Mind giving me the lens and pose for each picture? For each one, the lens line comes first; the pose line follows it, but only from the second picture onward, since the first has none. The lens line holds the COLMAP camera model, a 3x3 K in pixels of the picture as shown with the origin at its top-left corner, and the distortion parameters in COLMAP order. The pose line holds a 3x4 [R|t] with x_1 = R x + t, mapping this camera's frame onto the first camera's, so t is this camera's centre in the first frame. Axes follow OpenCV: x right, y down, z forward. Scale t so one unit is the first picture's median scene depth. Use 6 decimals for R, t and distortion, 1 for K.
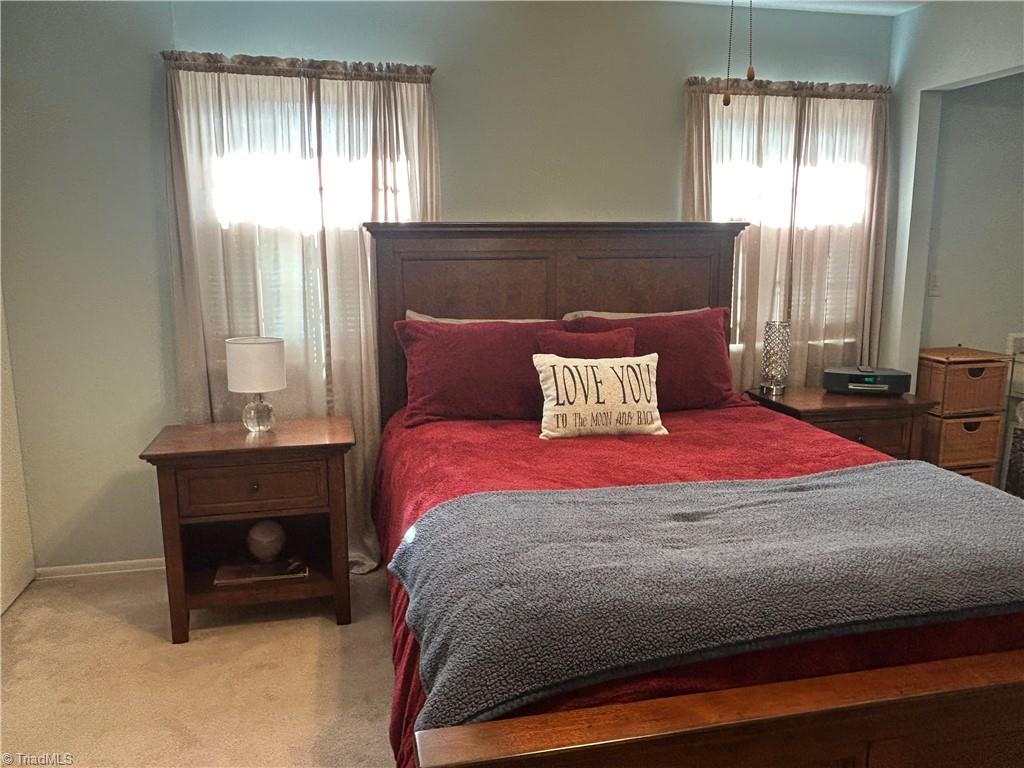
lens RADIAL K [[757.1, 0, 511.3], [0, 757.1, 381.1], [0, 0, 1]] dist [-0.004740, 0.001994]
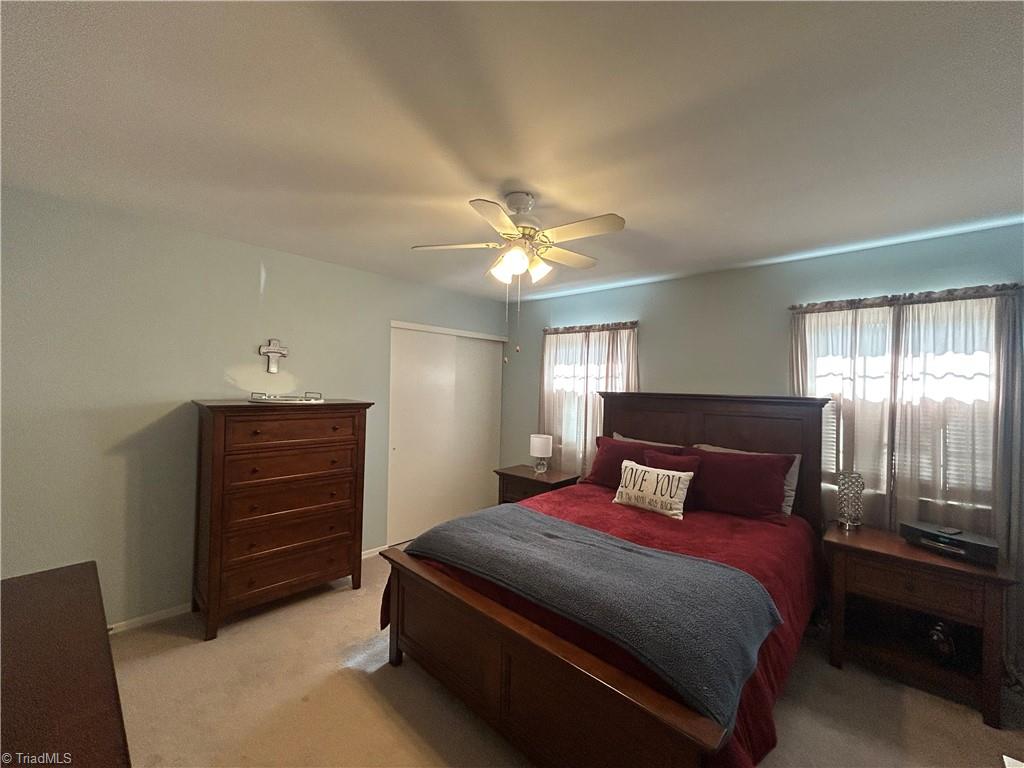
lens RADIAL K [[414.1, 0, 511.8], [0, 414.1, 382.1], [0, 0, 1]] dist [-0.006890, 0.001934]
pose [[0.561542, 0.010985, -0.827375, 0.693093], [-0.170936, 0.979883, -0.103005, -0.066405], [0.809599, 0.199270, 0.552123, 0.103975]]
